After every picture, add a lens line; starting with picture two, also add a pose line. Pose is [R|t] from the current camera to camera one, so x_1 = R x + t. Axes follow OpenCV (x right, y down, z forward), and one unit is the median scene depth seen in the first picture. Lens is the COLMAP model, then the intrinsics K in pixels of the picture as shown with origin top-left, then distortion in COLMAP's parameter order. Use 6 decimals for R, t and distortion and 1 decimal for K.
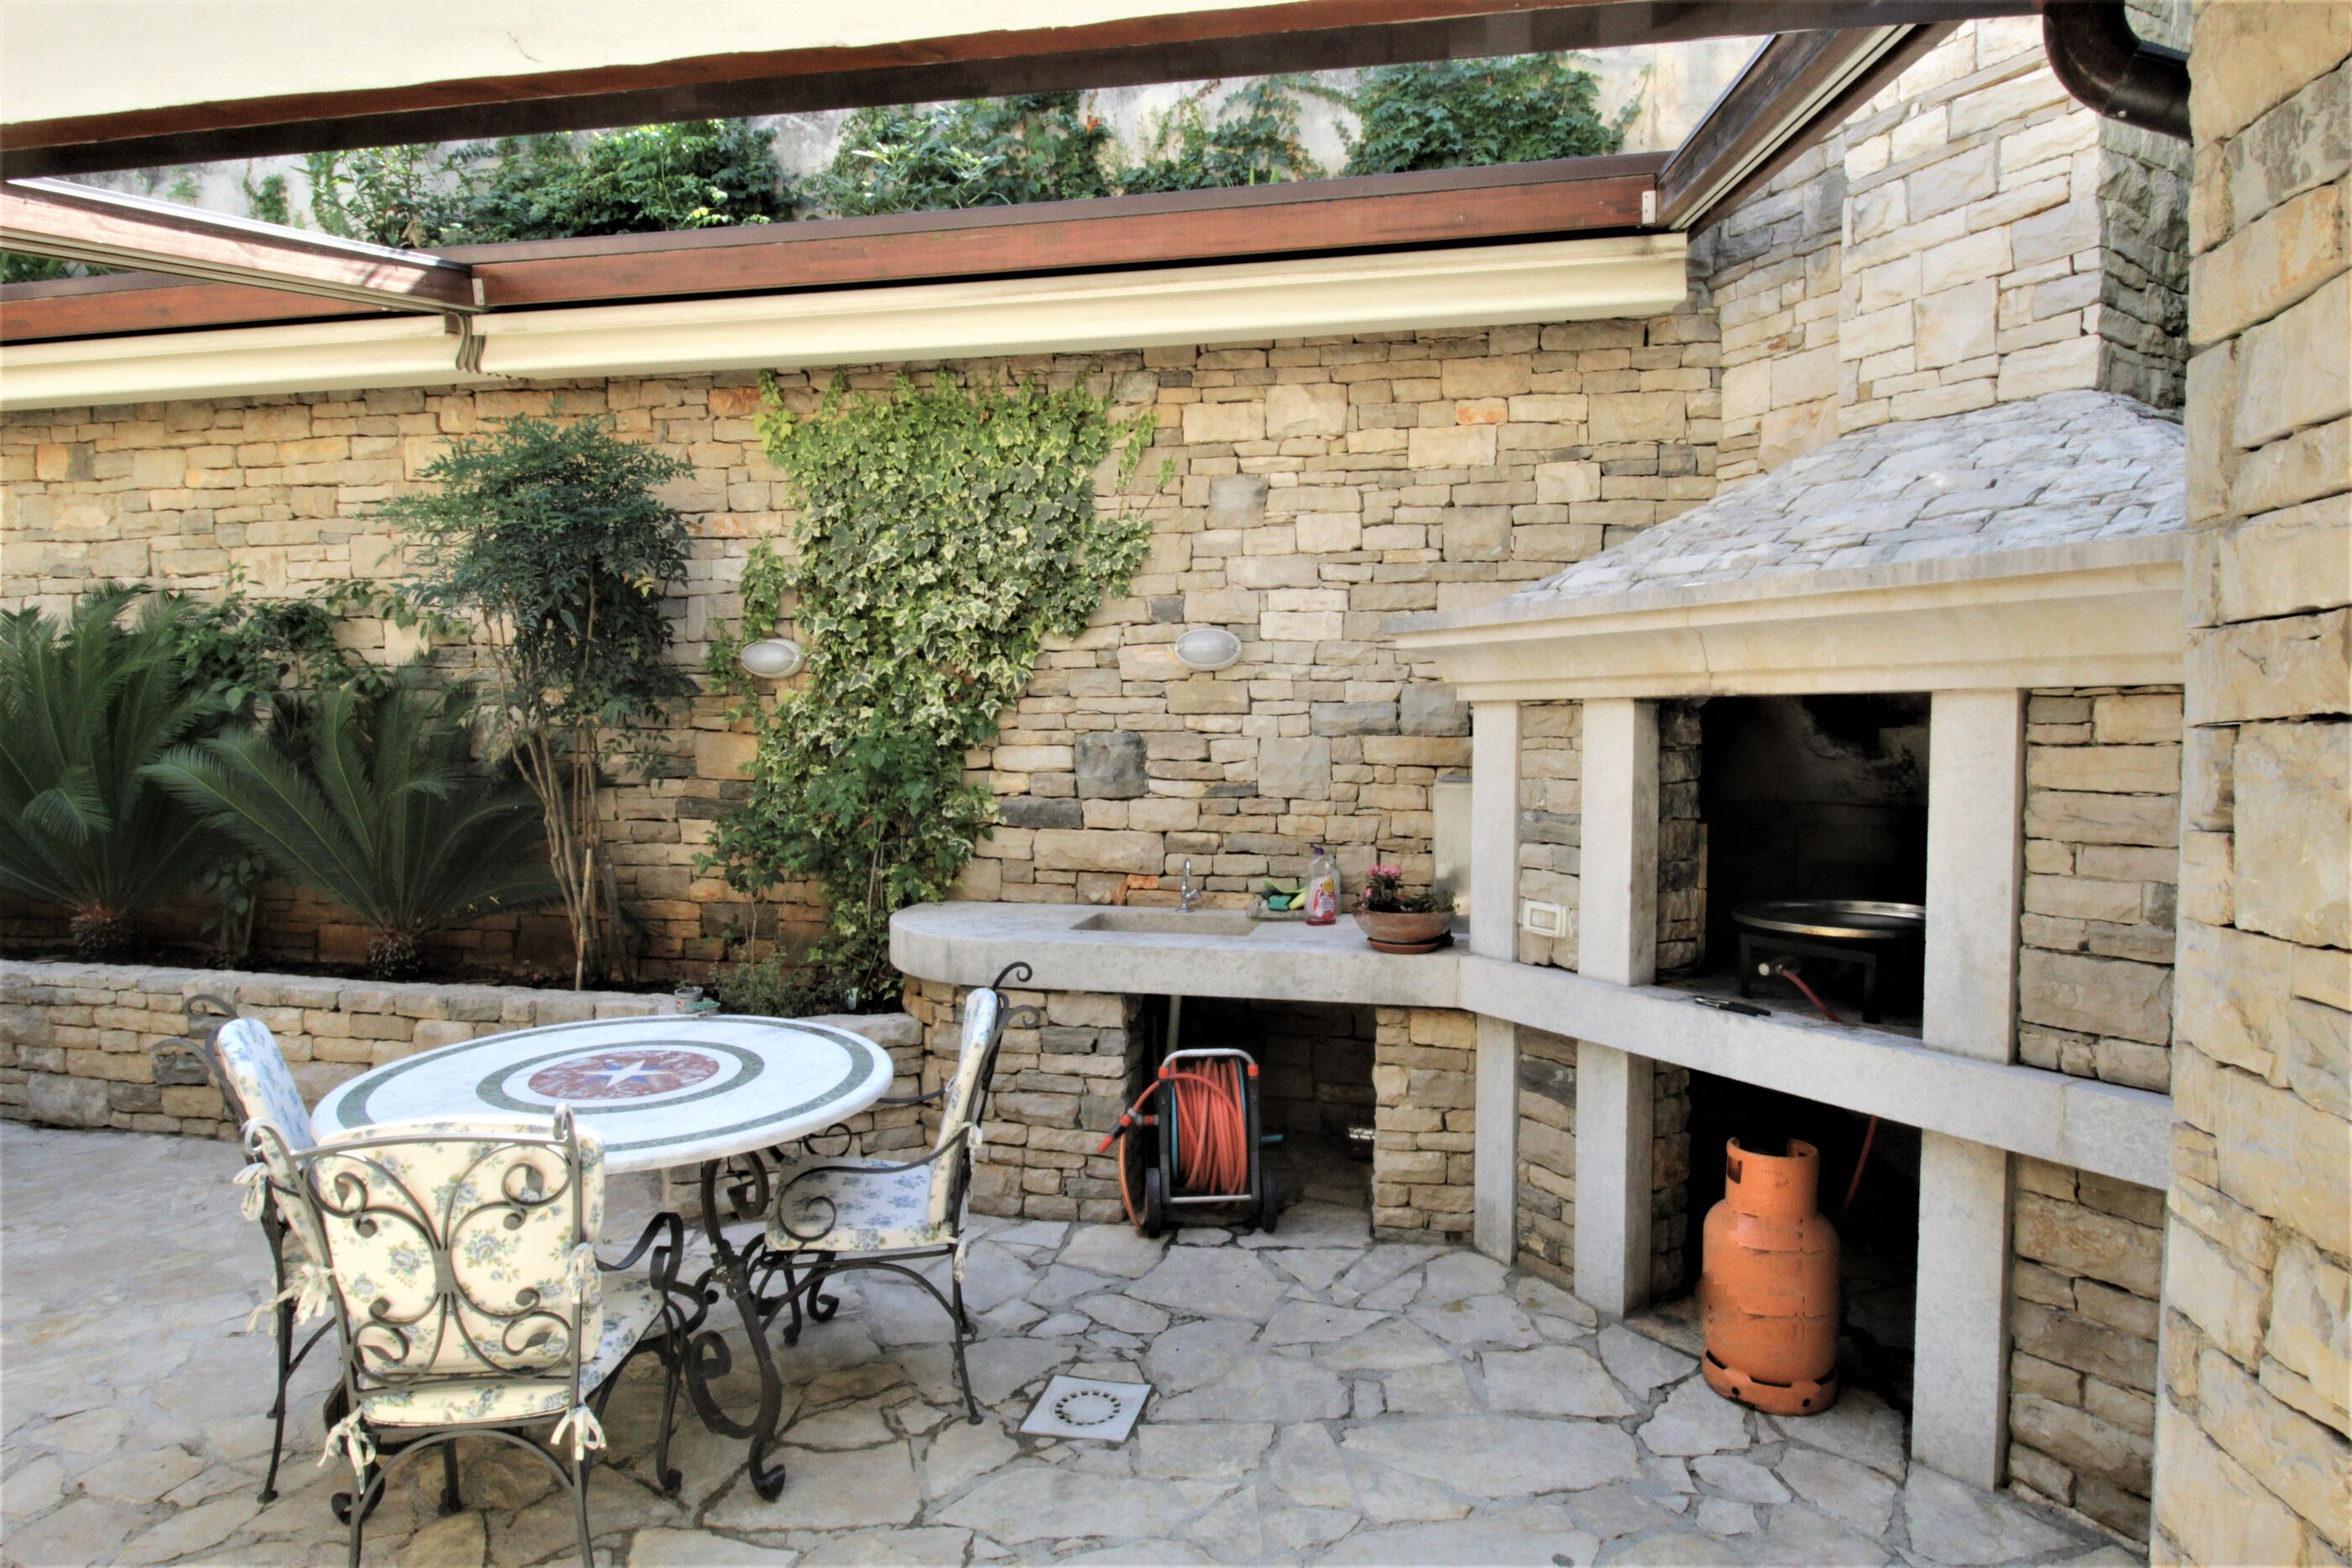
lens RADIAL K [[1273.2, 0, 1213.9], [0, 1273.2, 781.1], [0, 0, 1]] dist [0.008535, -0.014774]
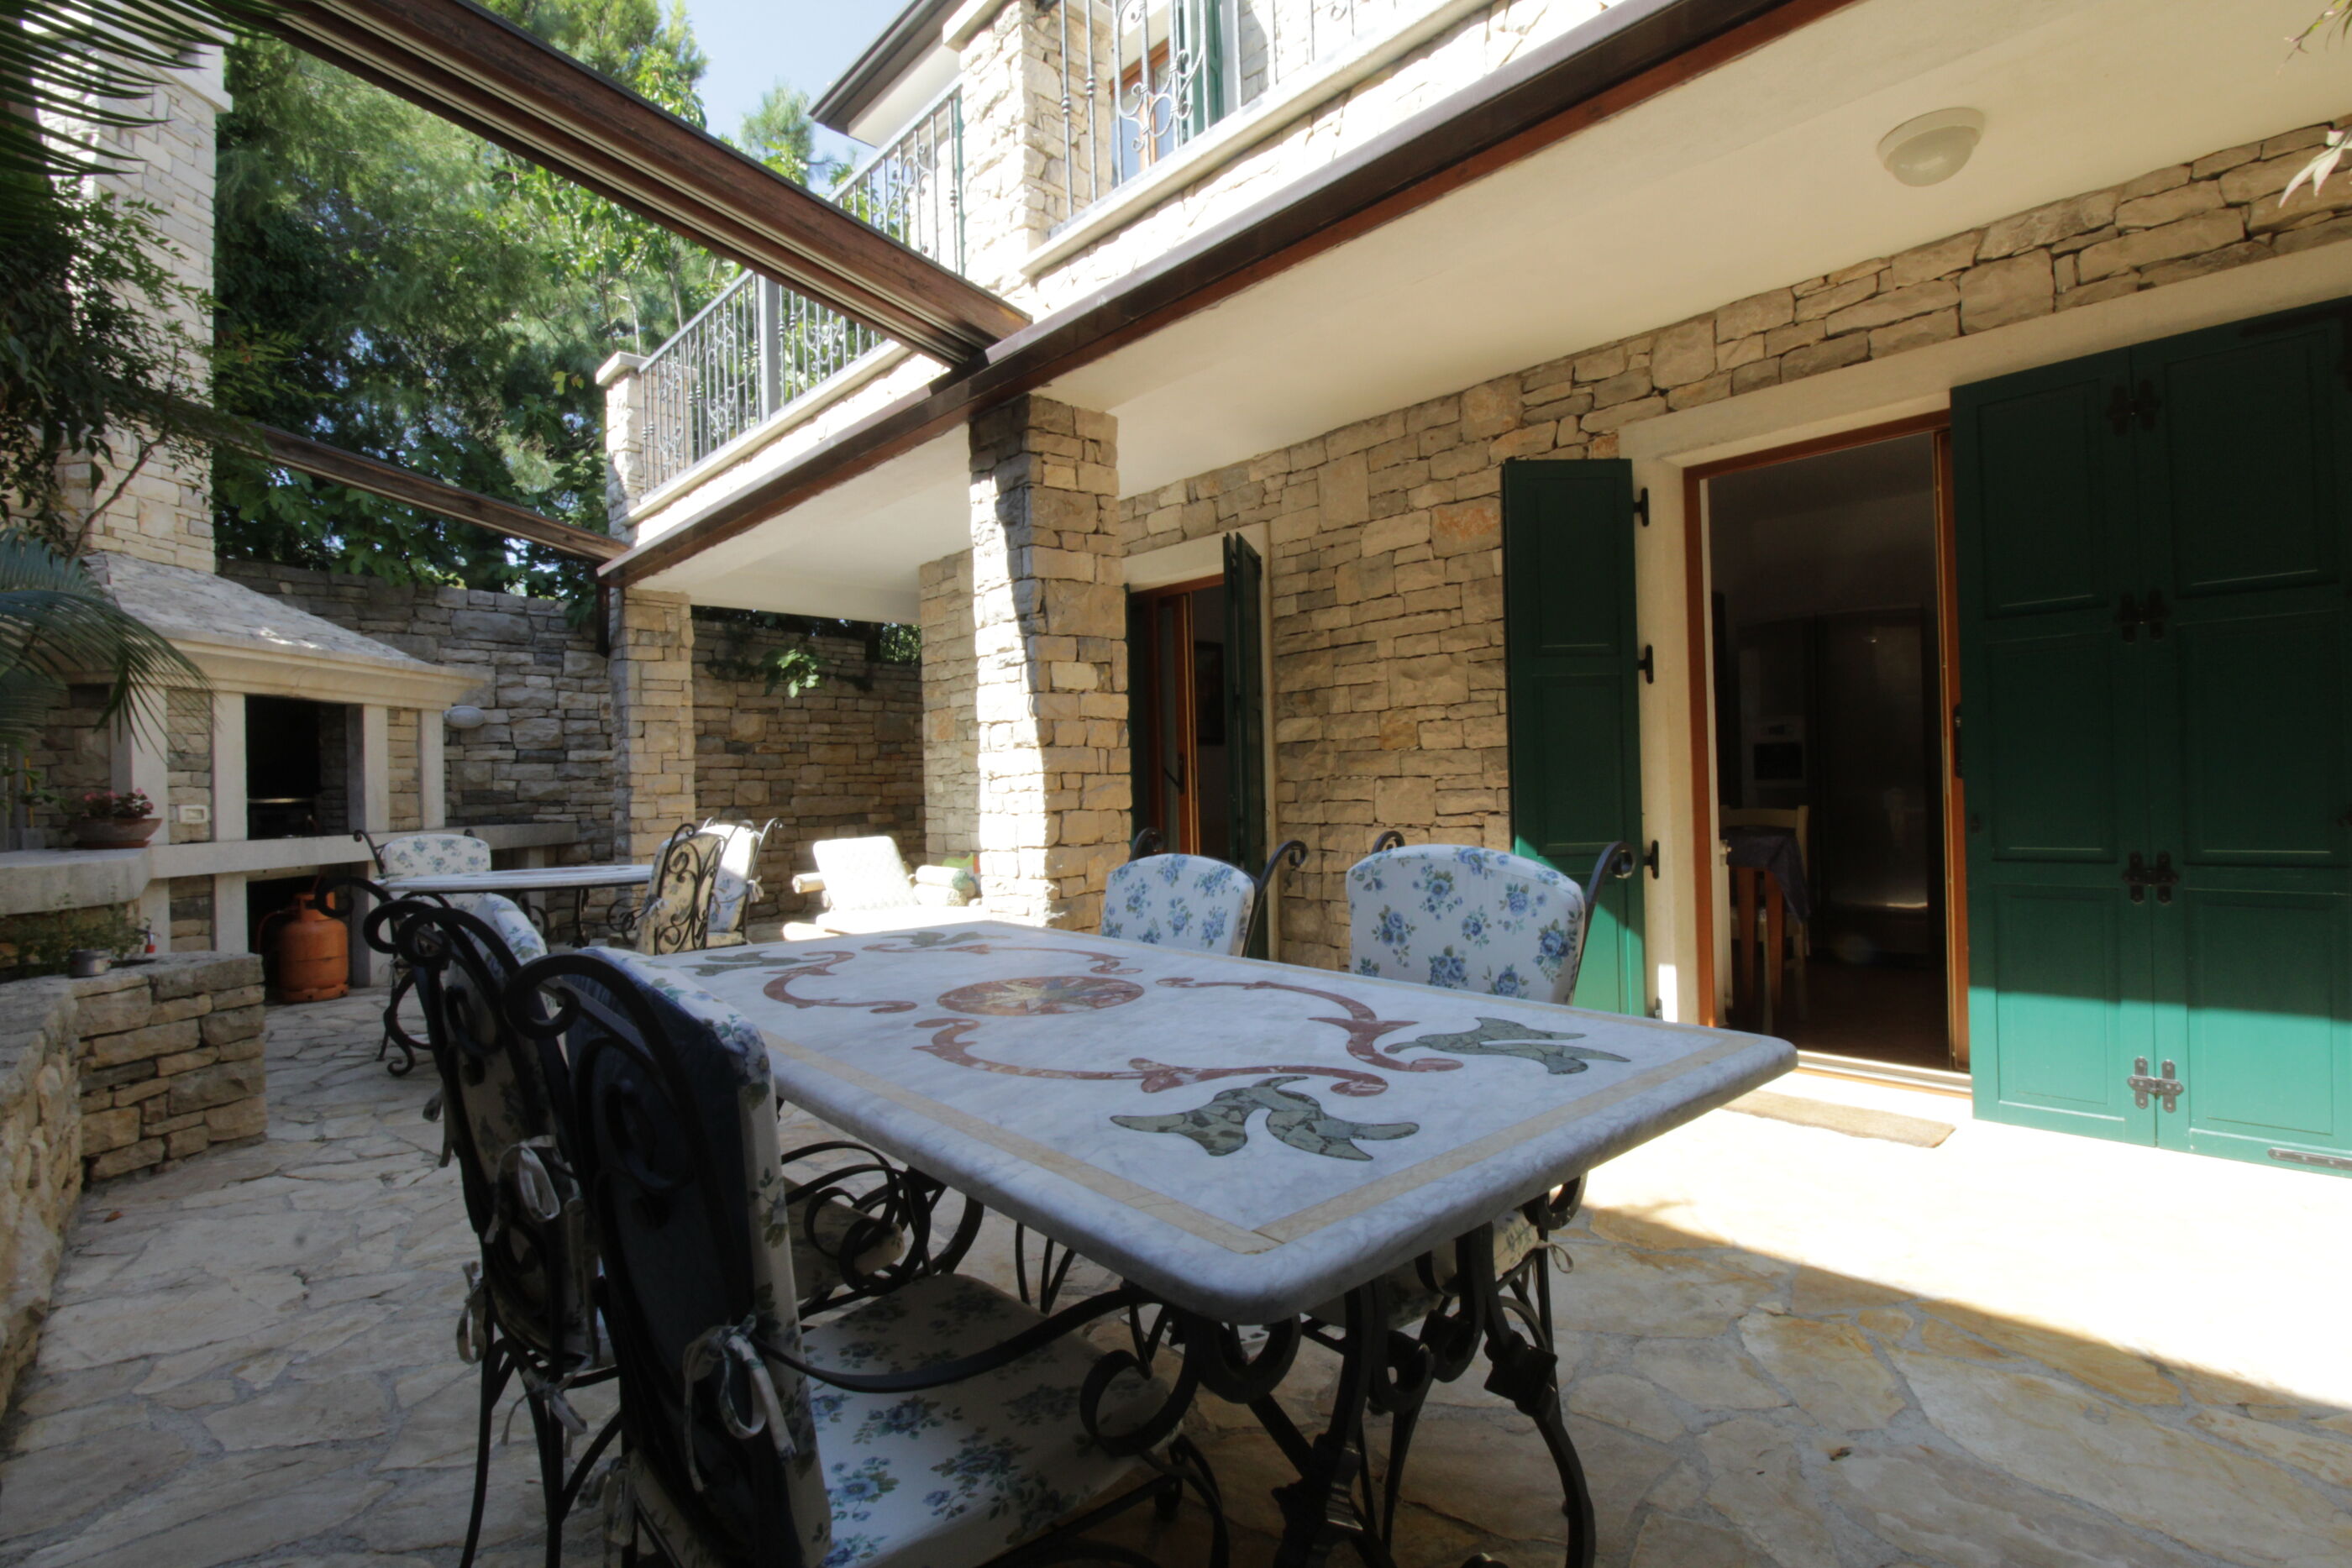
lens RADIAL K [[1097.2, 0, 1211.3], [0, 1097.2, 781.1], [0, 0, 1]] dist [-0.001601, -0.012703]
pose [[-0.812464, 0.017446, 0.582751, -1.318080], [0.042214, 0.998689, 0.028956, 0.060383], [-0.581481, 0.048125, -0.812135, 1.061874]]
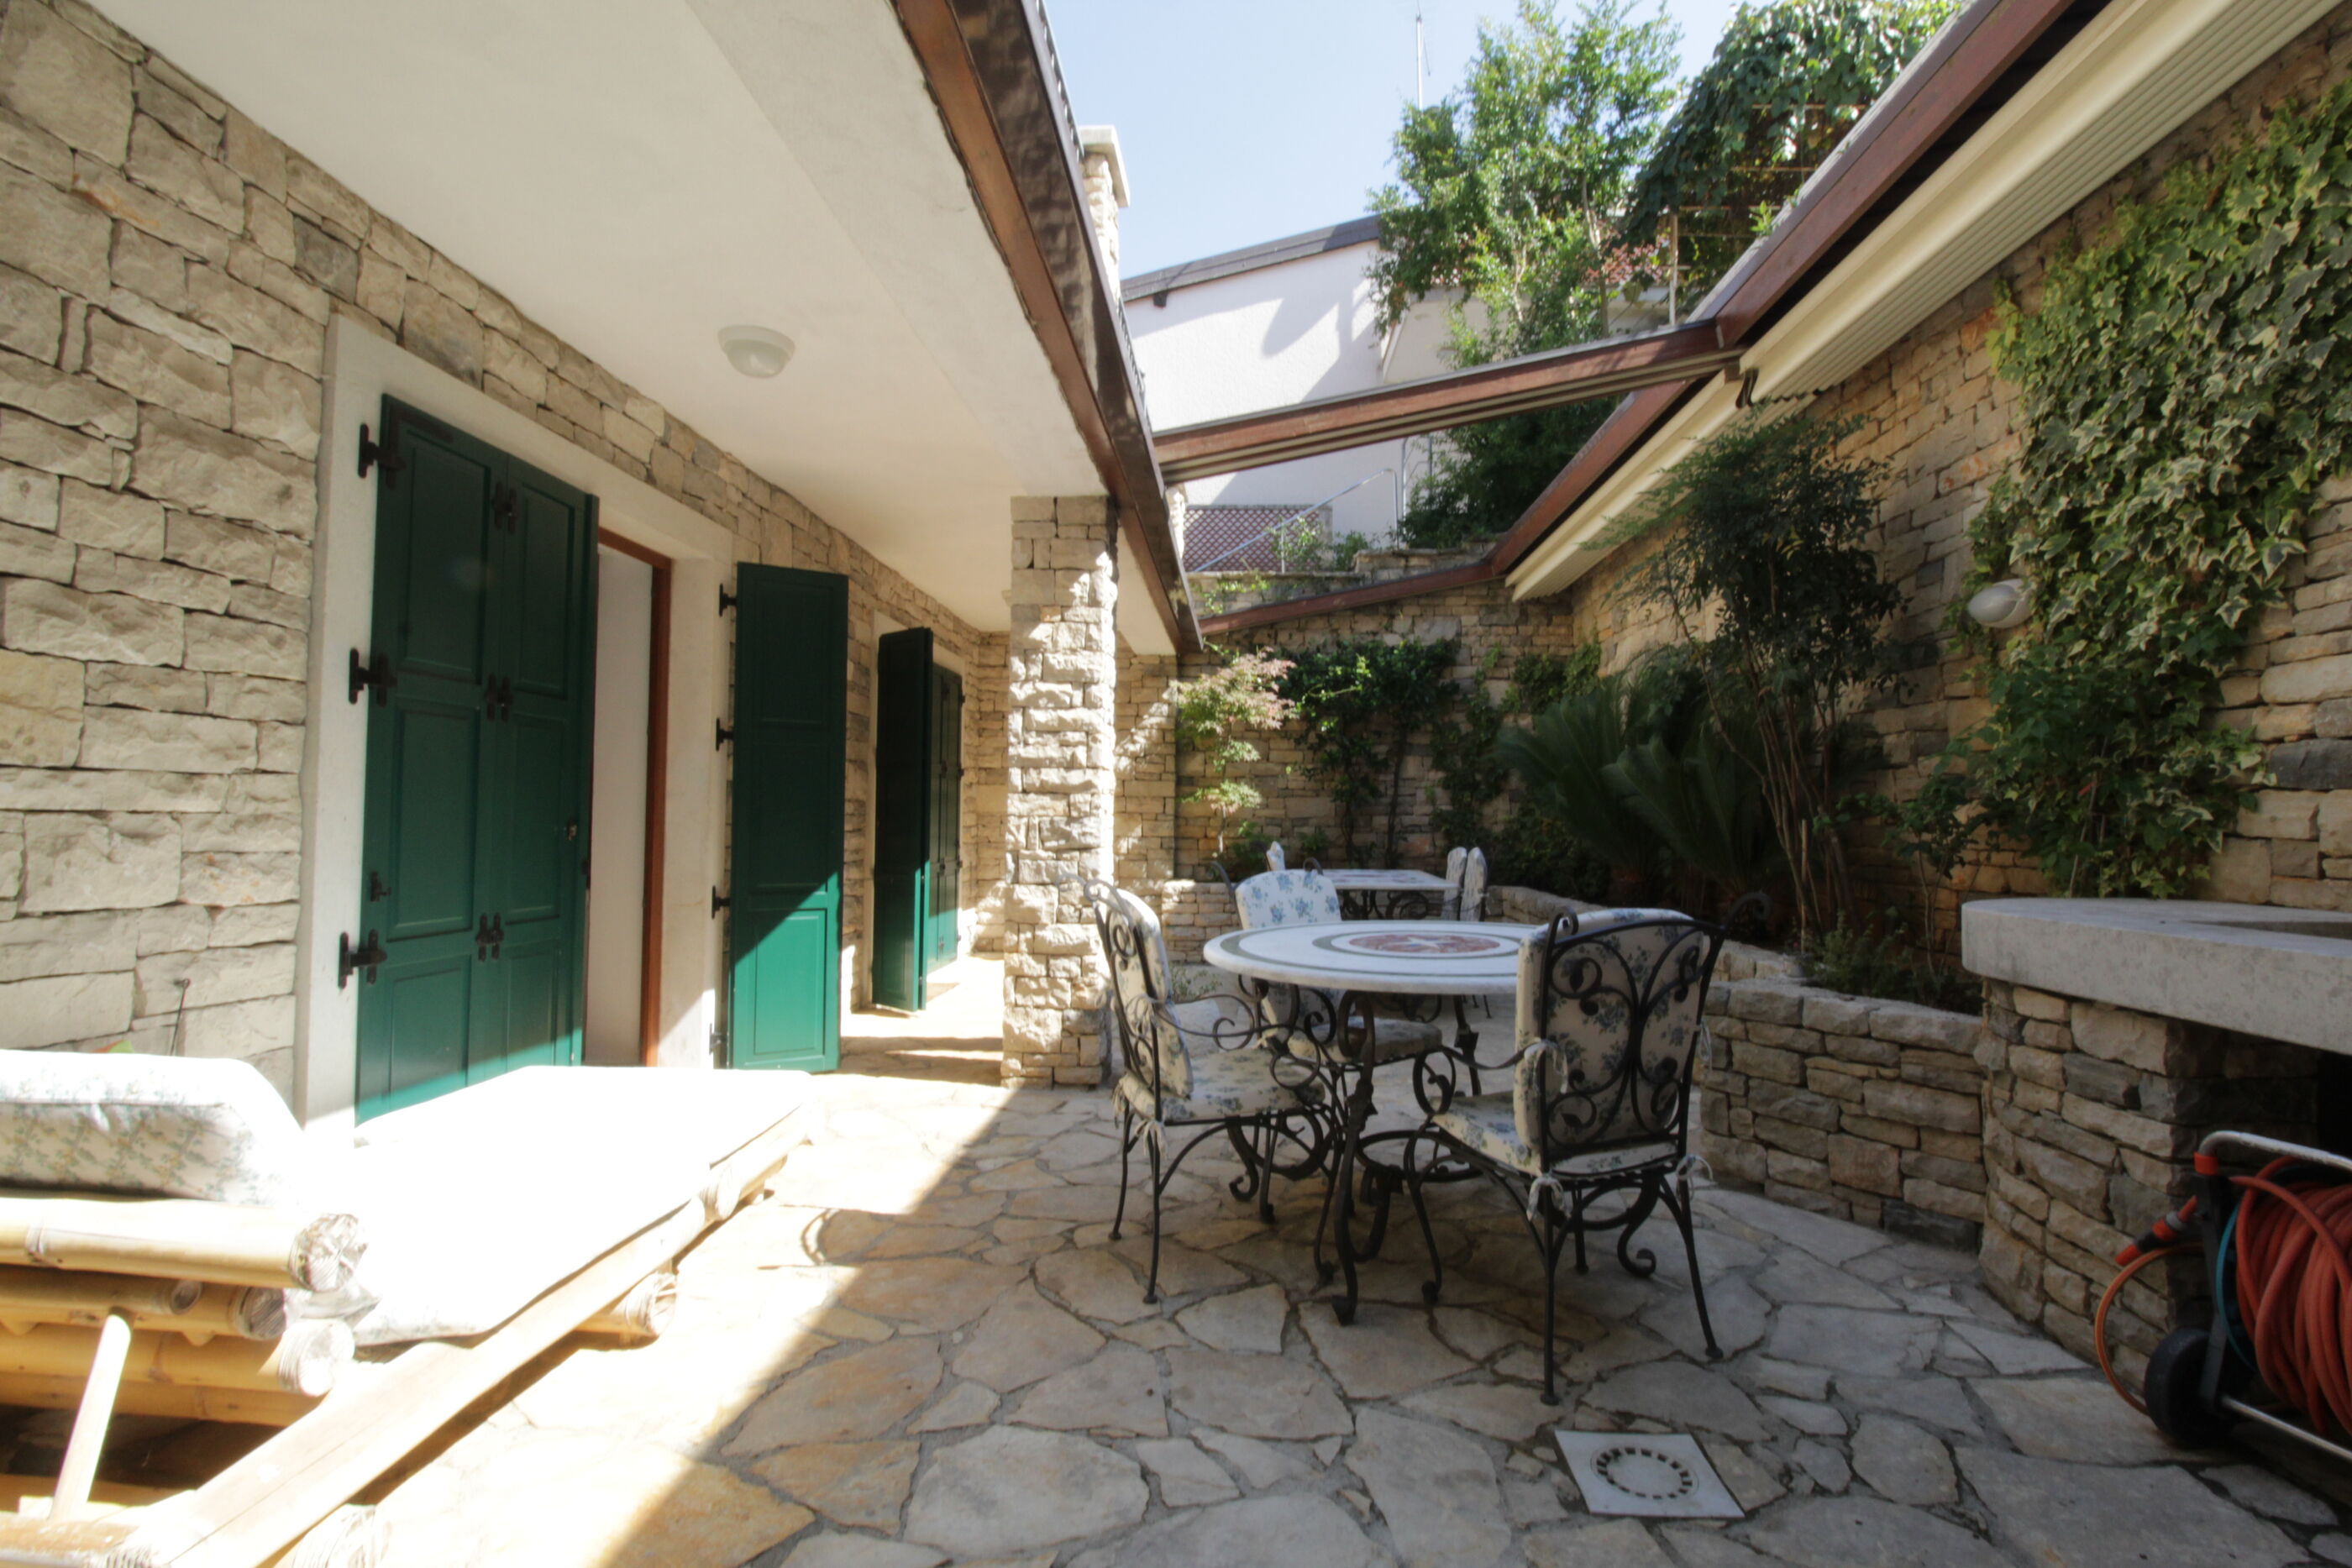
lens RADIAL K [[1097.2, 0, 1211.1], [0, 1097.2, 782.0], [0, 0, 1]] dist [-0.001601, -0.012703]
pose [[0.138976, -0.039169, -0.989521, 0.322768], [-0.041739, 0.998098, -0.045371, 0.084351], [0.989416, 0.047607, 0.137077, 0.412375]]
